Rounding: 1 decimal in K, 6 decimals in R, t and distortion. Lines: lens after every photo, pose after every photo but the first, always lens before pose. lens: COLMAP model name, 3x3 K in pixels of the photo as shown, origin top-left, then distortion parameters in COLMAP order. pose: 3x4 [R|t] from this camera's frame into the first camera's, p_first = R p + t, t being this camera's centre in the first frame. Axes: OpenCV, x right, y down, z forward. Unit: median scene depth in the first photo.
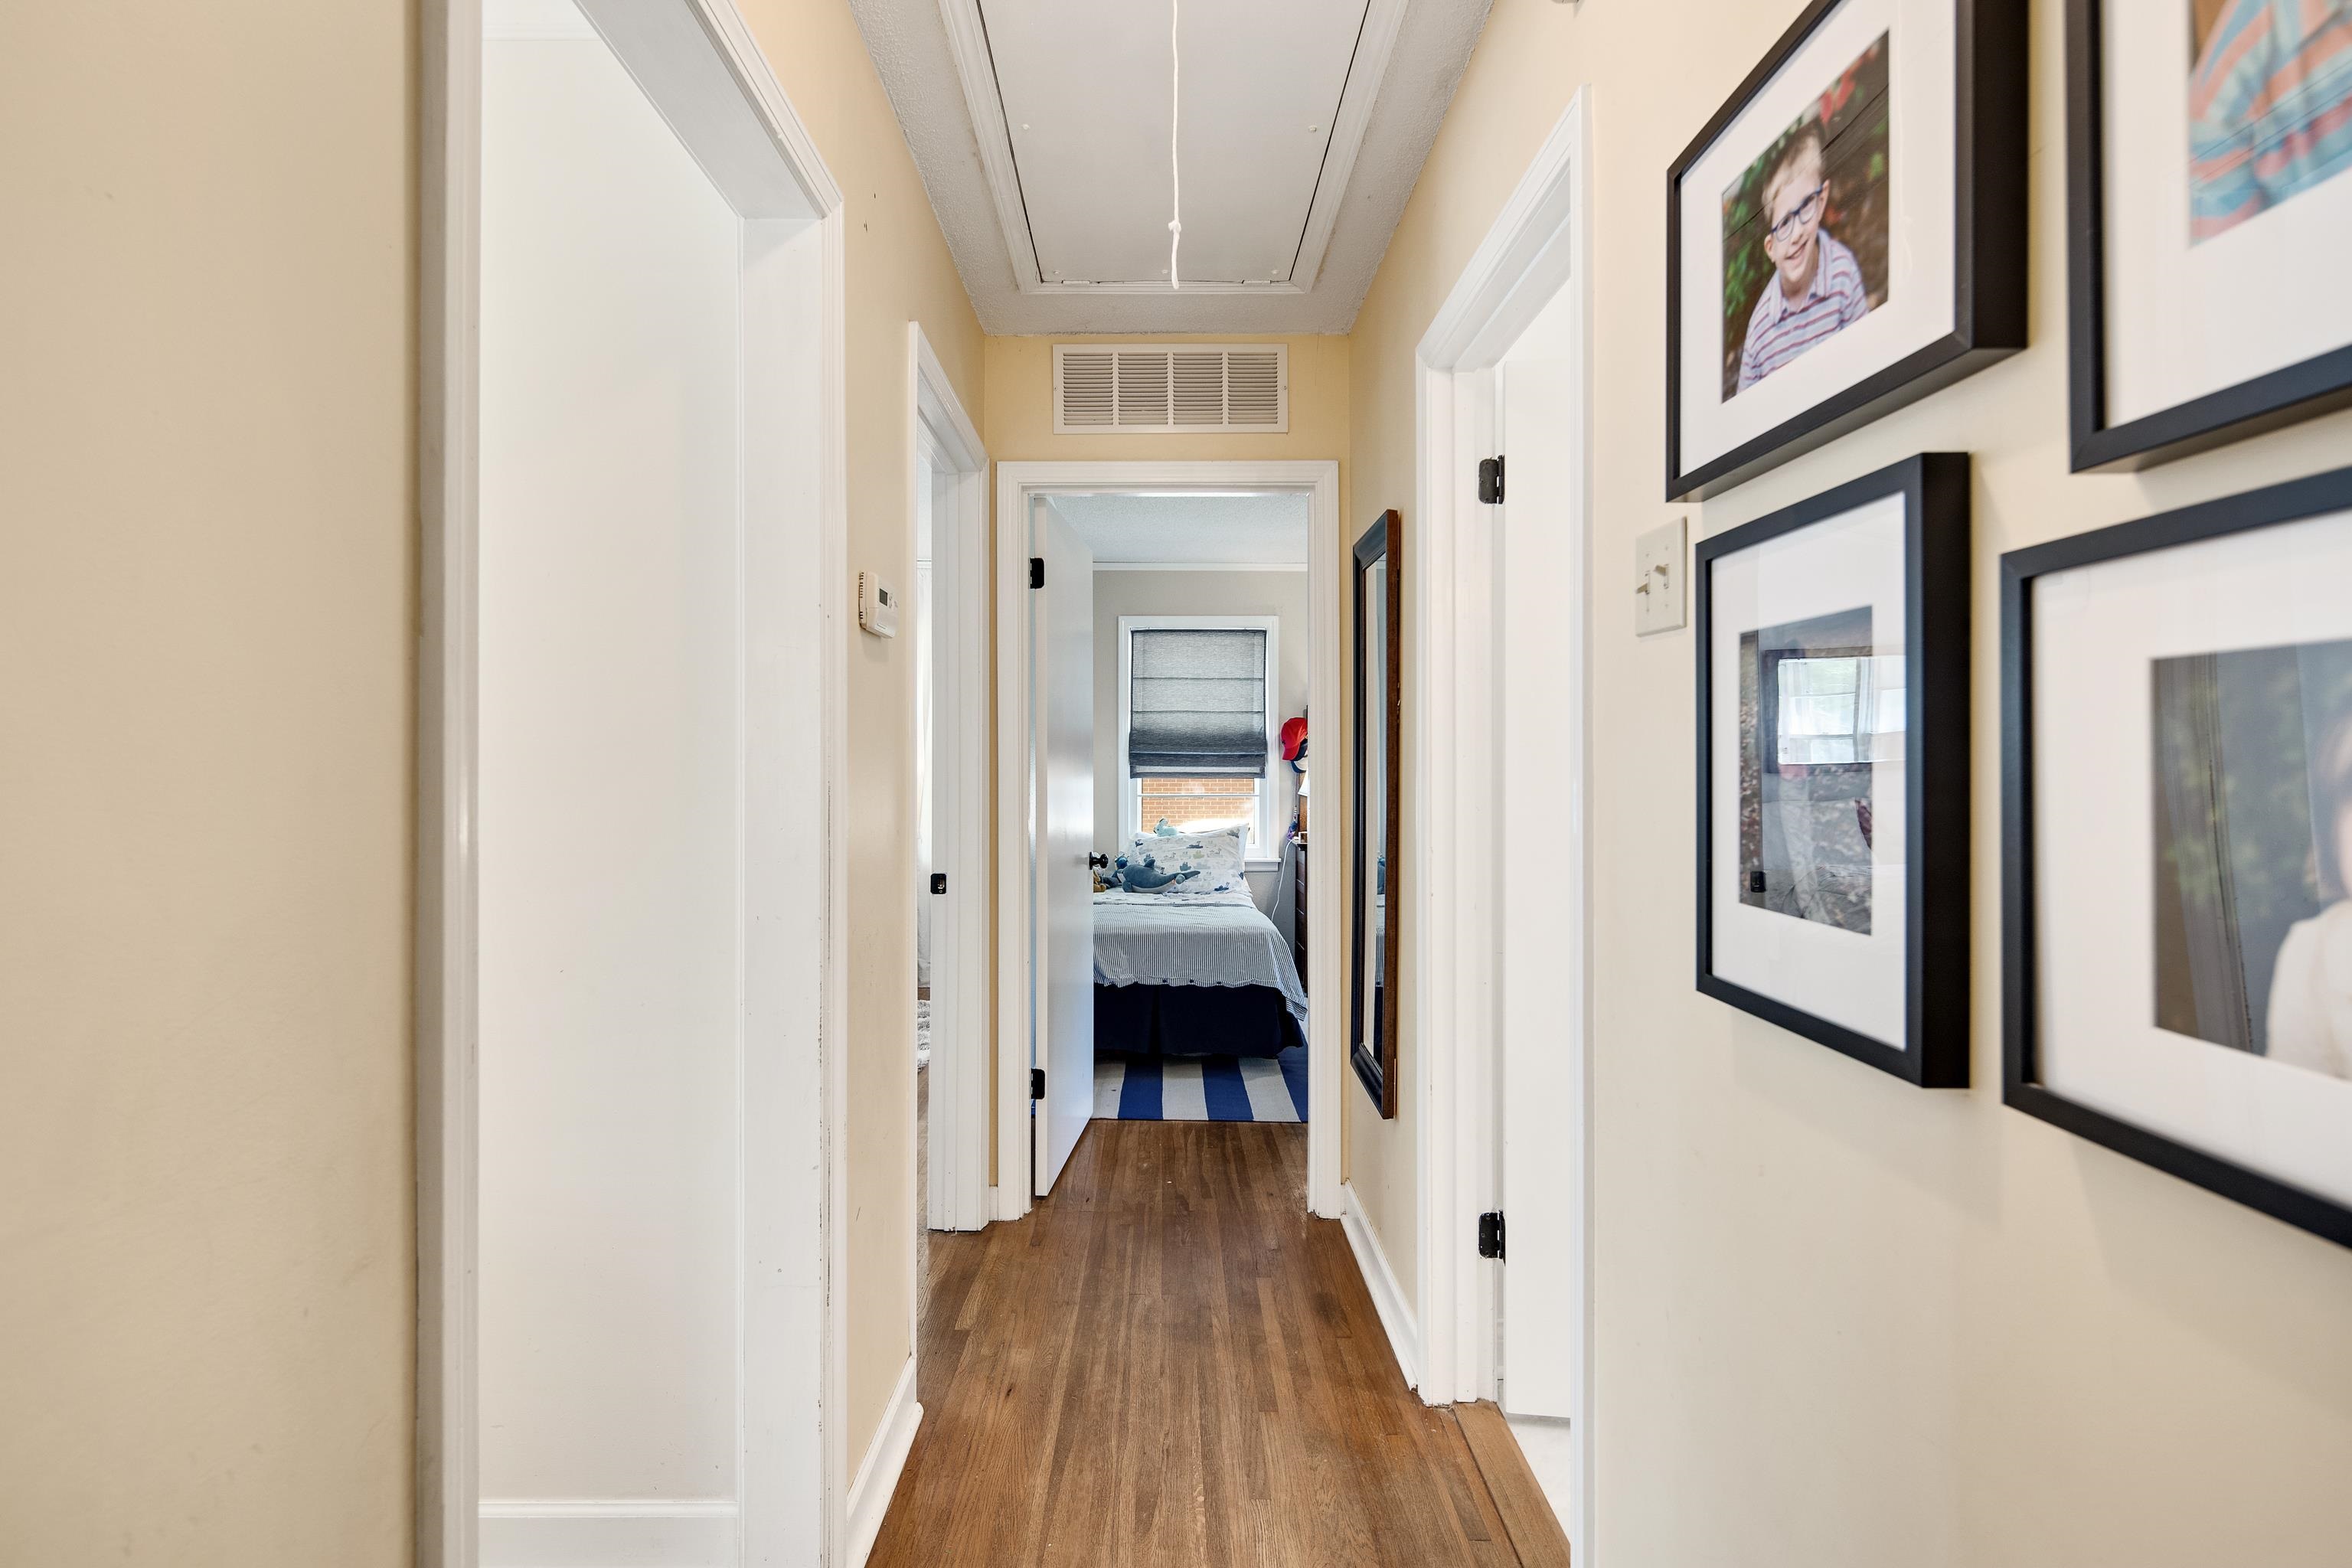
lens RADIAL K [[1142.8, 0, 1164.4], [0, 1142.8, 759.1], [0, 0, 1]] dist [-0.000954, -0.000948]
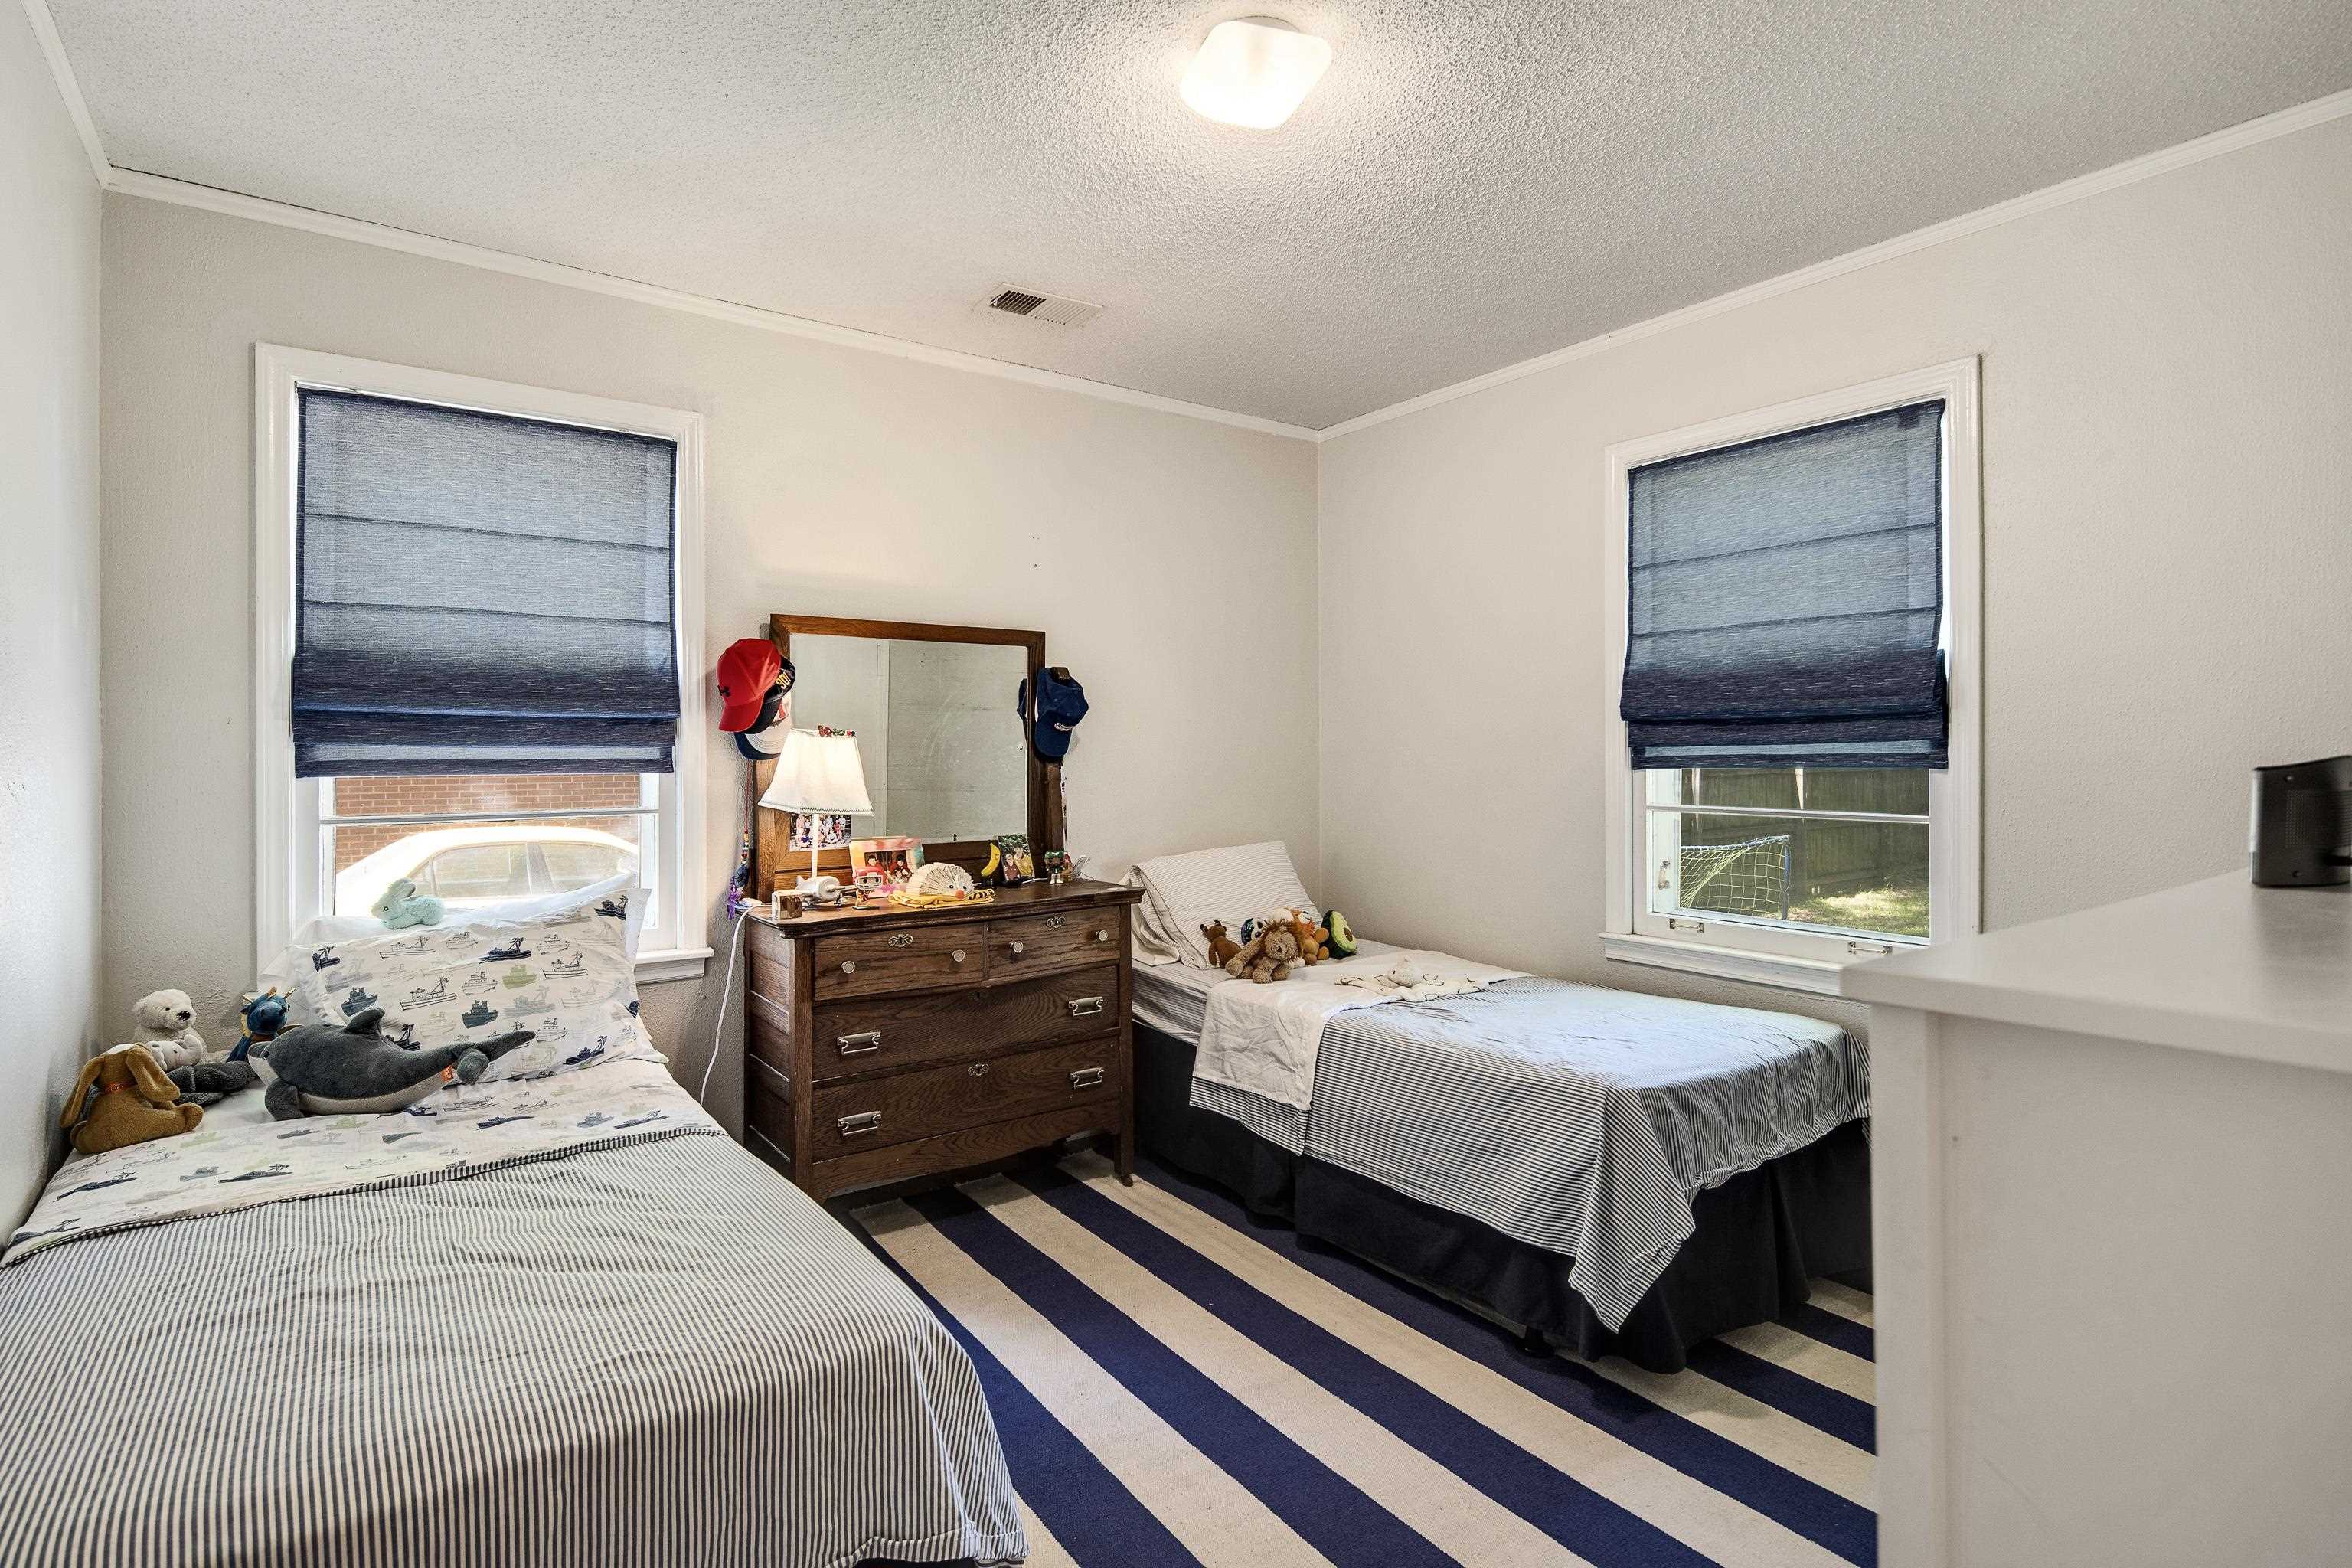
lens RADIAL K [[1142.8, 0, 1164.4], [0, 1142.8, 759.1], [0, 0, 1]] dist [-0.000954, -0.000948]
pose [[0.820268, -0.004301, 0.571963, -0.010488], [-0.004748, 0.999886, 0.014328, 0.004357], [-0.571960, -0.014469, 0.820154, 0.527382]]
